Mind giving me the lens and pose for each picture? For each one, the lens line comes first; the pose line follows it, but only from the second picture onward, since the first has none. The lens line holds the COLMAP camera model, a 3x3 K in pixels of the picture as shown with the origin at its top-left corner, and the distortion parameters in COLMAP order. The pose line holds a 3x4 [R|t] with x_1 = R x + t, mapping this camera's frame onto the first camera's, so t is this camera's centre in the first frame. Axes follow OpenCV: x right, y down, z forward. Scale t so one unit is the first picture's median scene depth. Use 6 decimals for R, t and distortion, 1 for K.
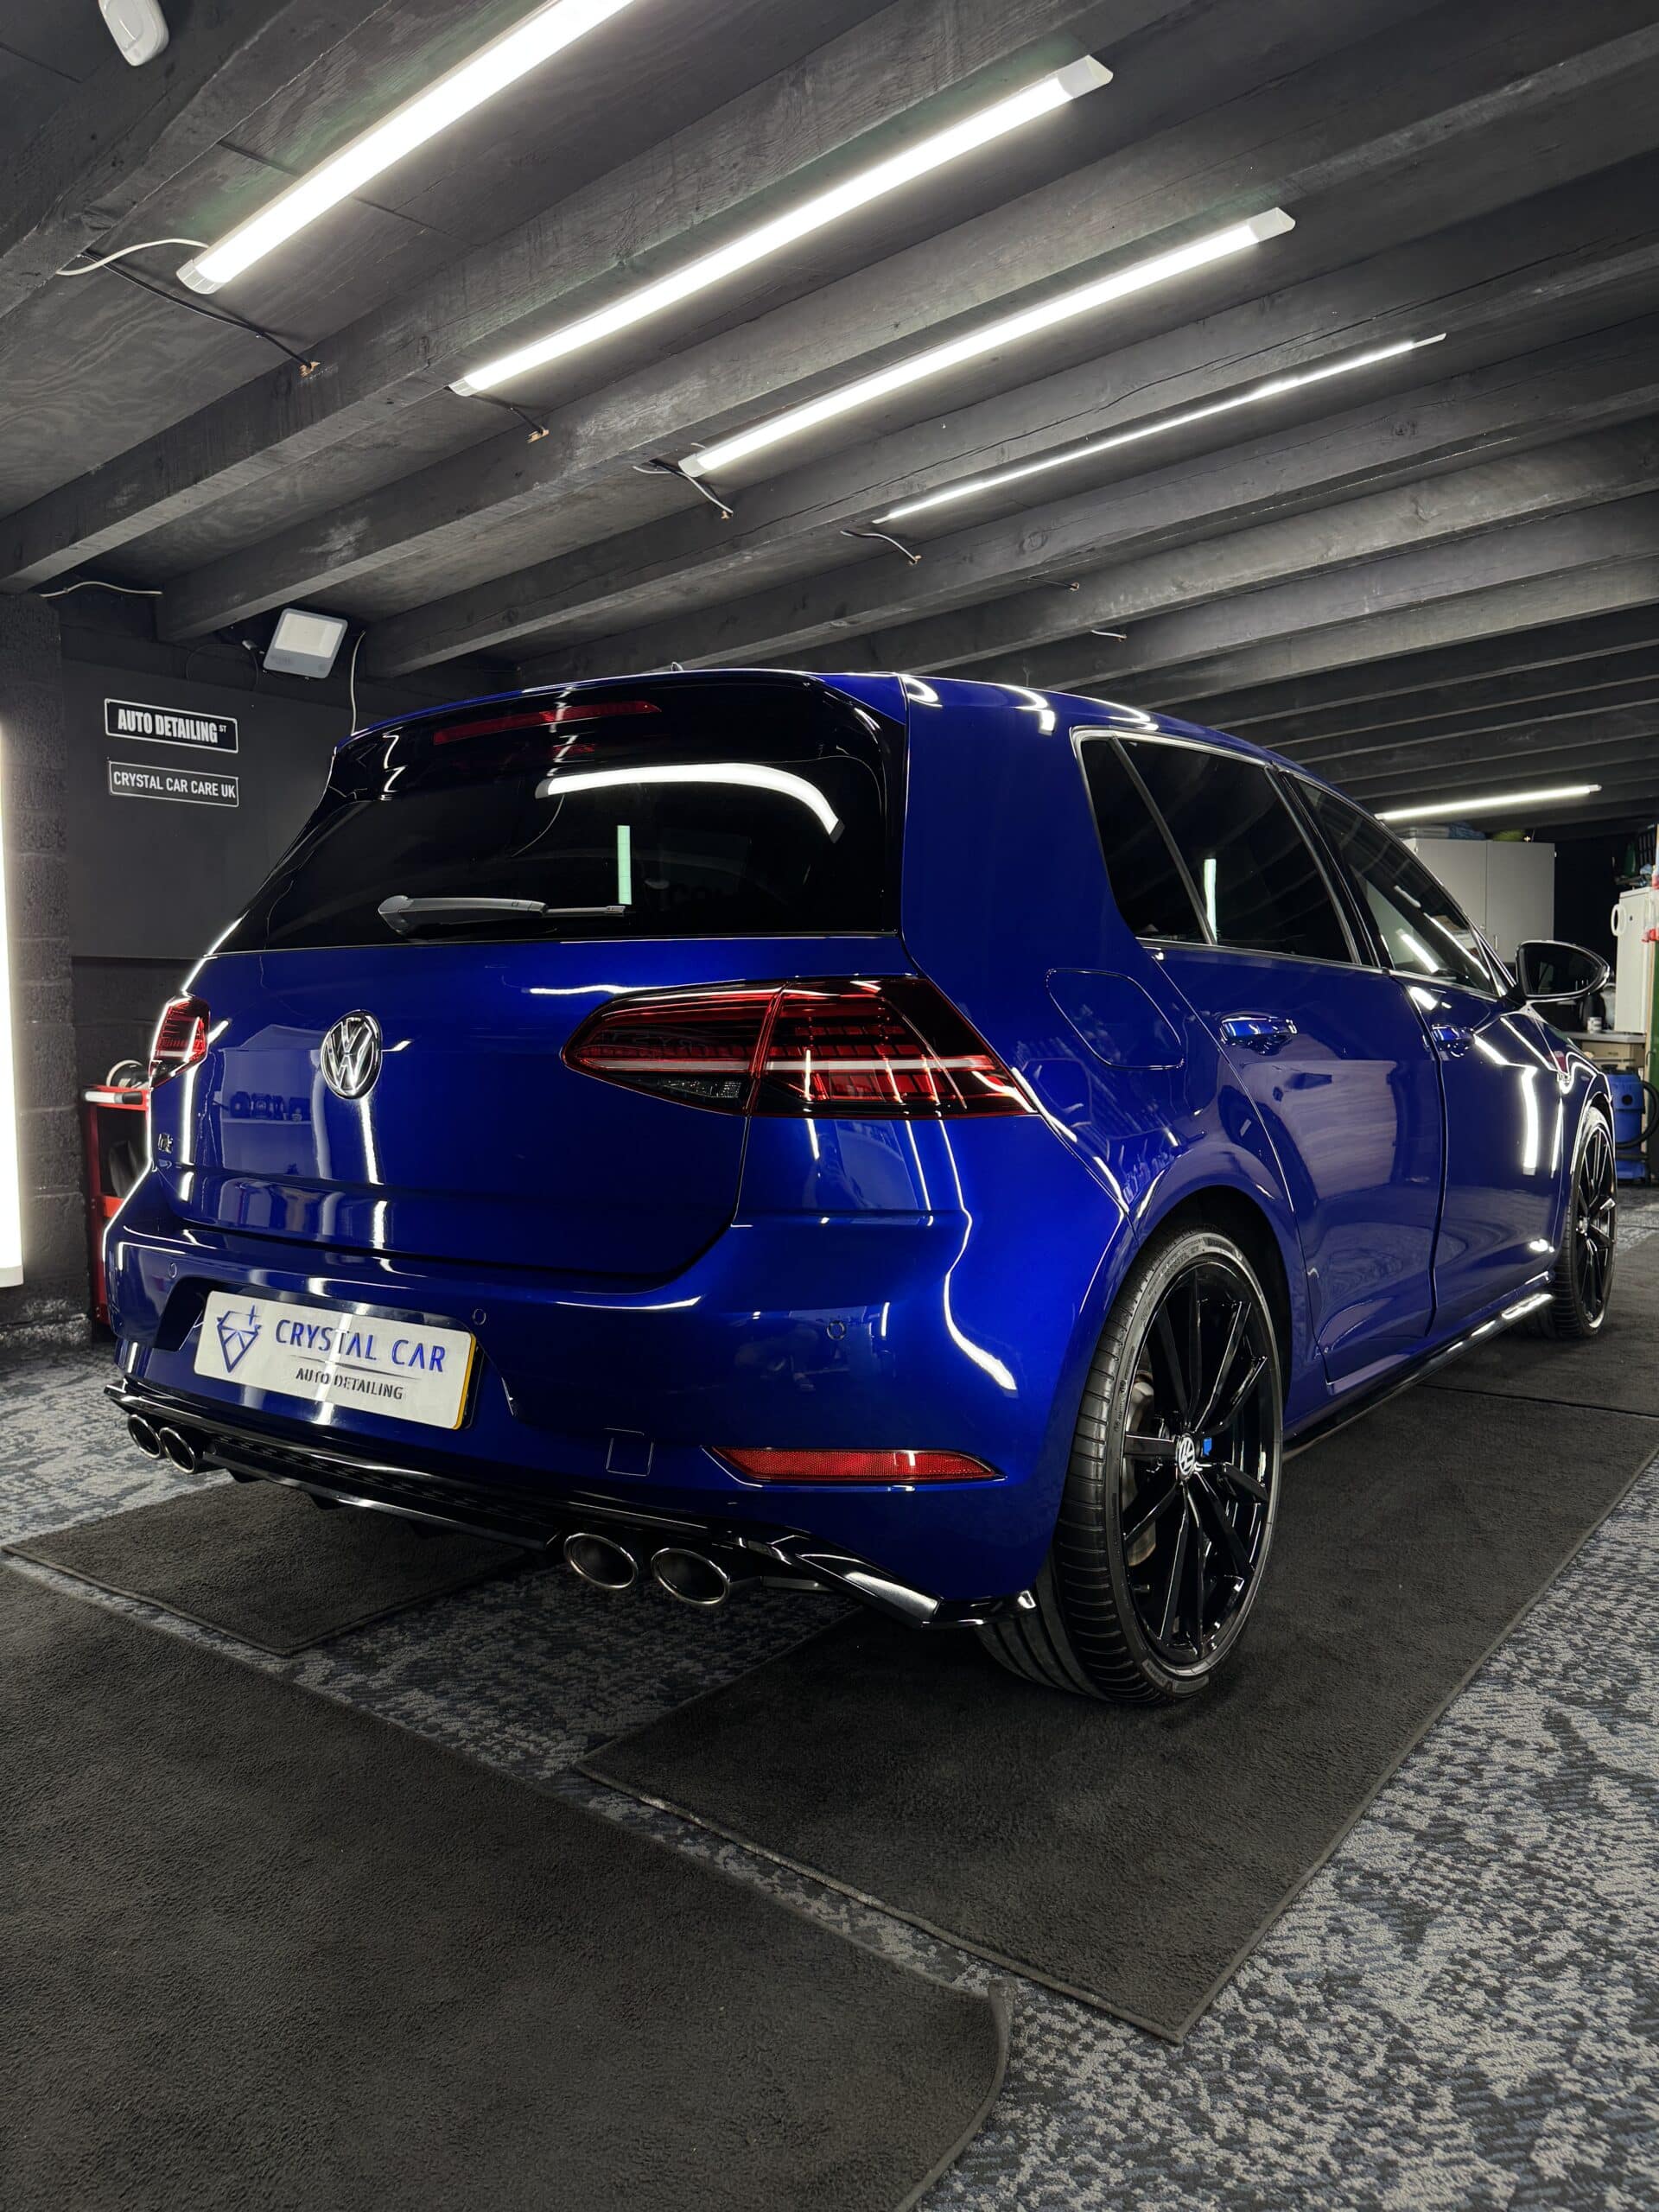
lens RADIAL K [[1554.5, 0, 833.2], [0, 1554.5, 1117.6], [0, 0, 1]] dist [0.026922, -0.030188]
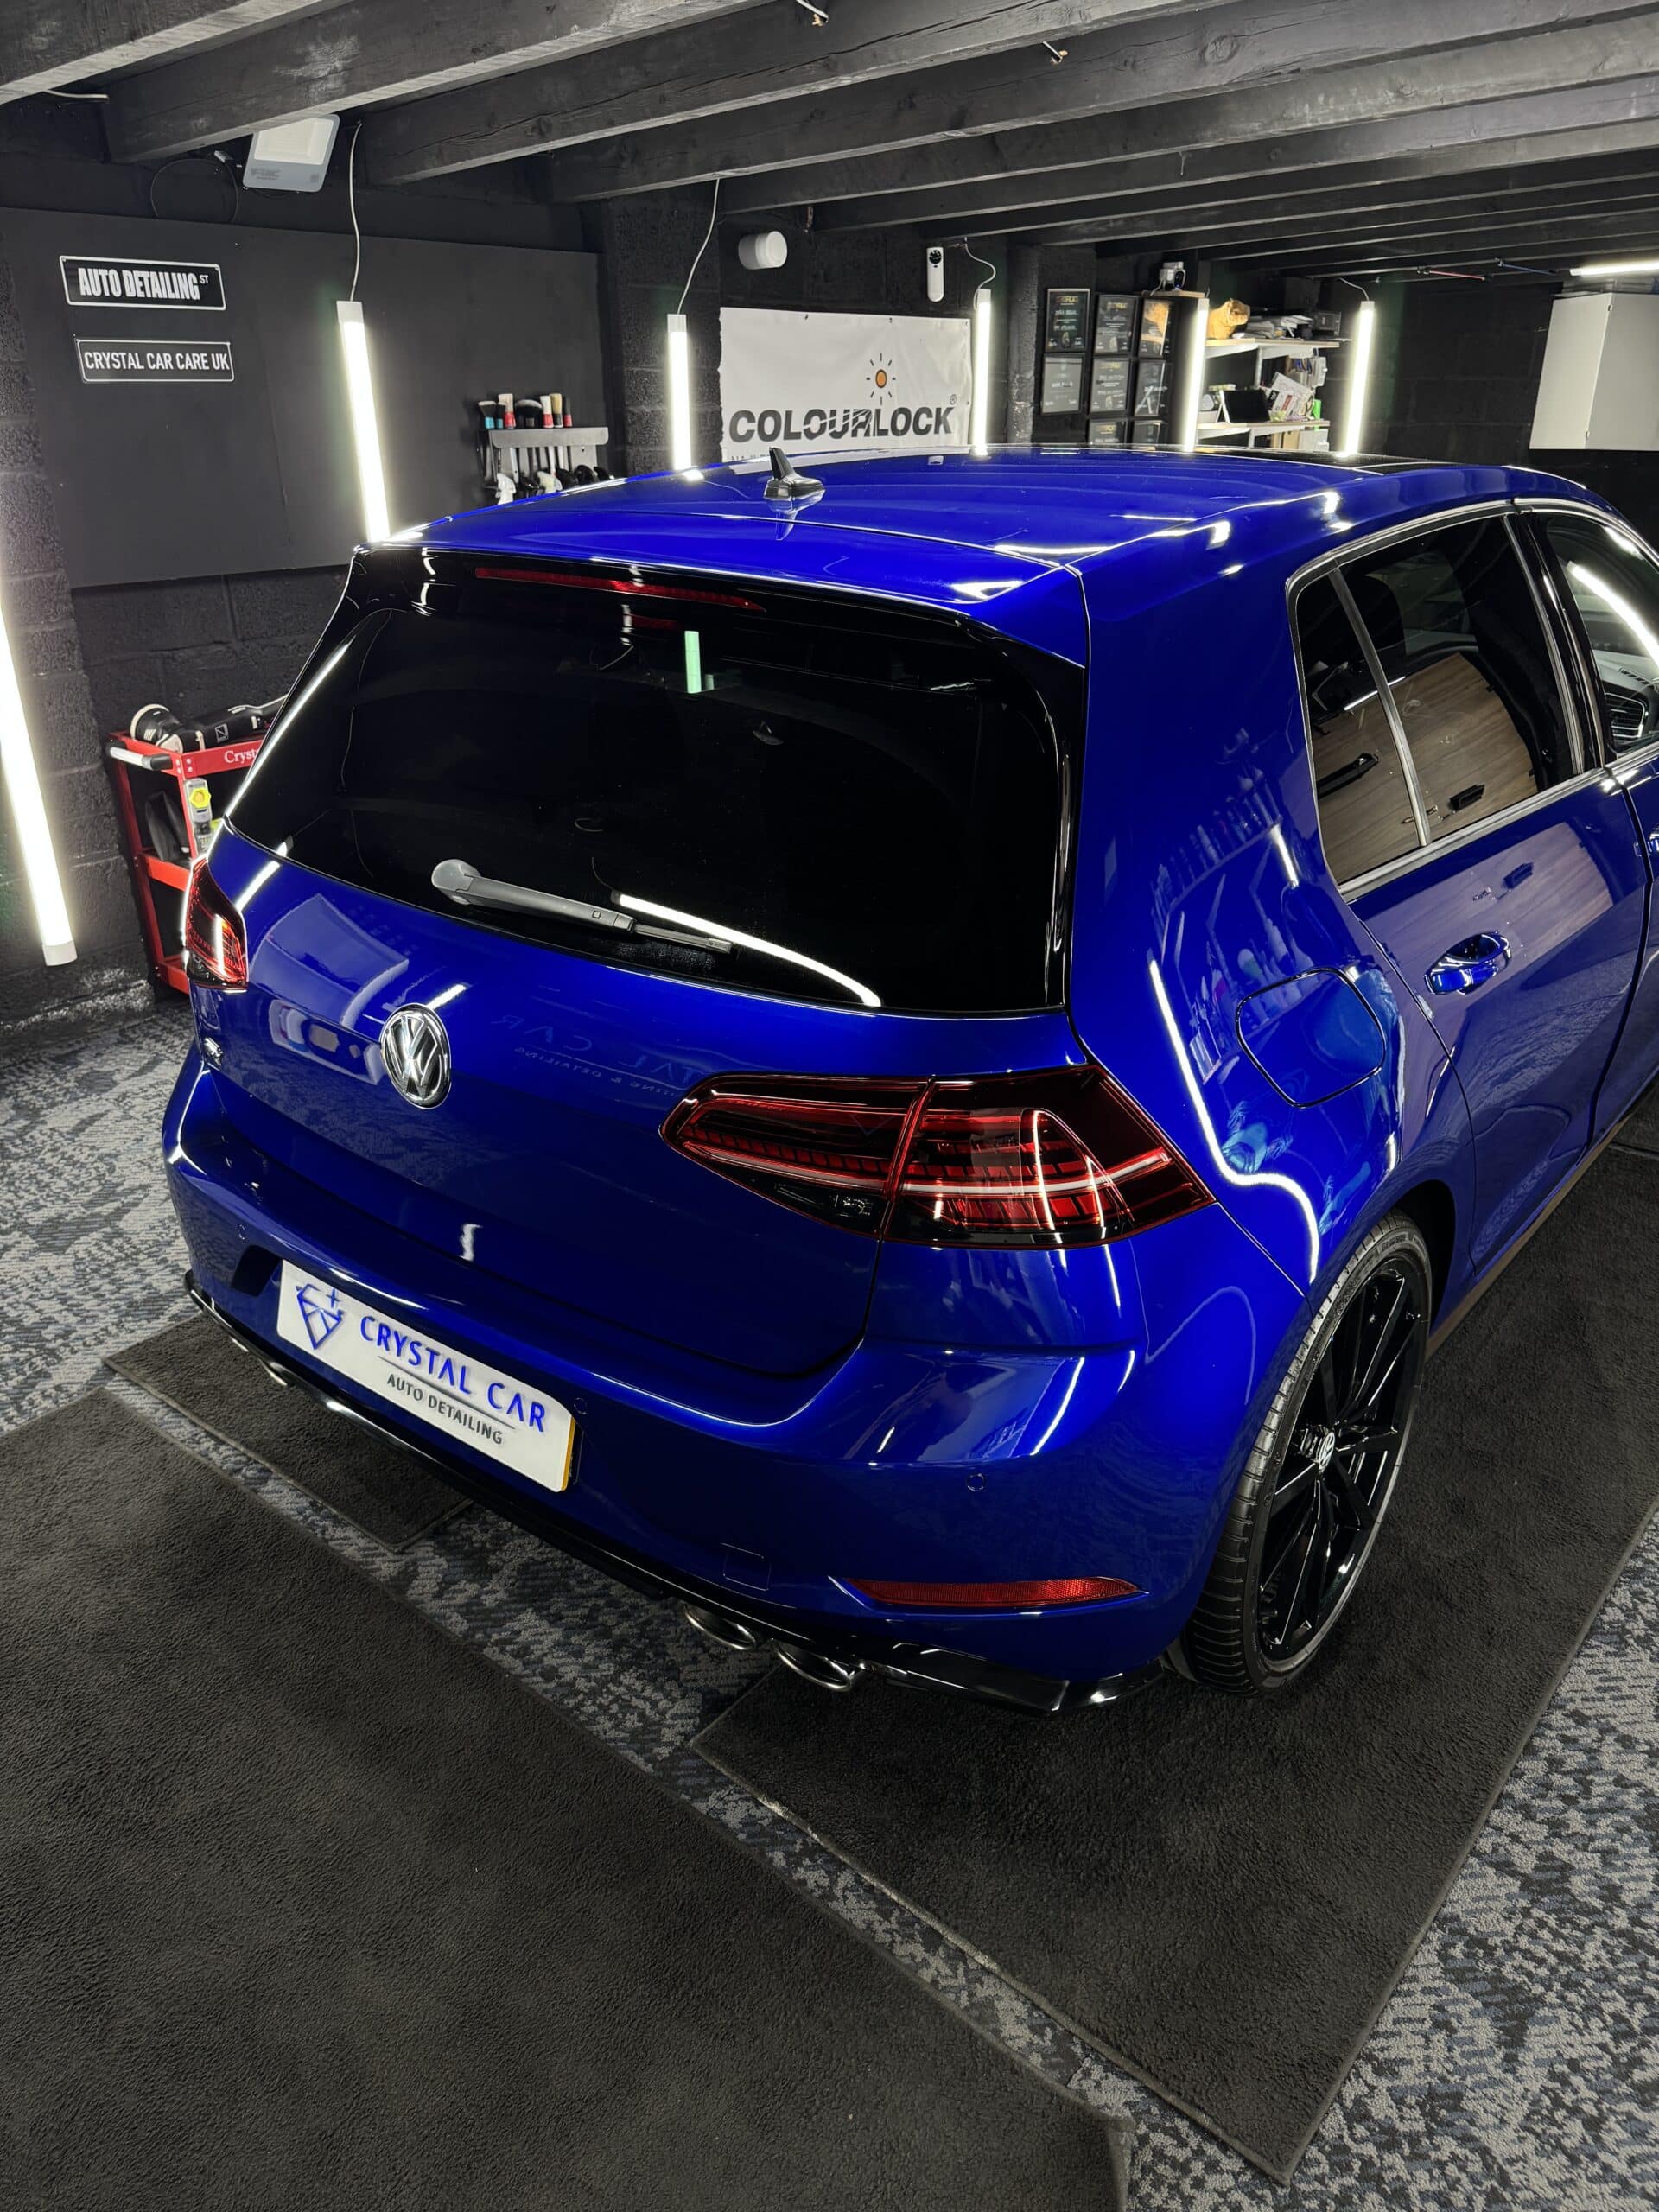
lens RADIAL K [[1554.5, 0, 832.0], [0, 1554.5, 1105.1], [0, 0, 1]] dist [0.026922, -0.030188]
pose [[0.999198, 0.025220, -0.031096, -0.051001], [-0.012337, 0.932817, 0.360140, -0.336388], [0.038089, -0.359468, 0.932380, 0.194916]]
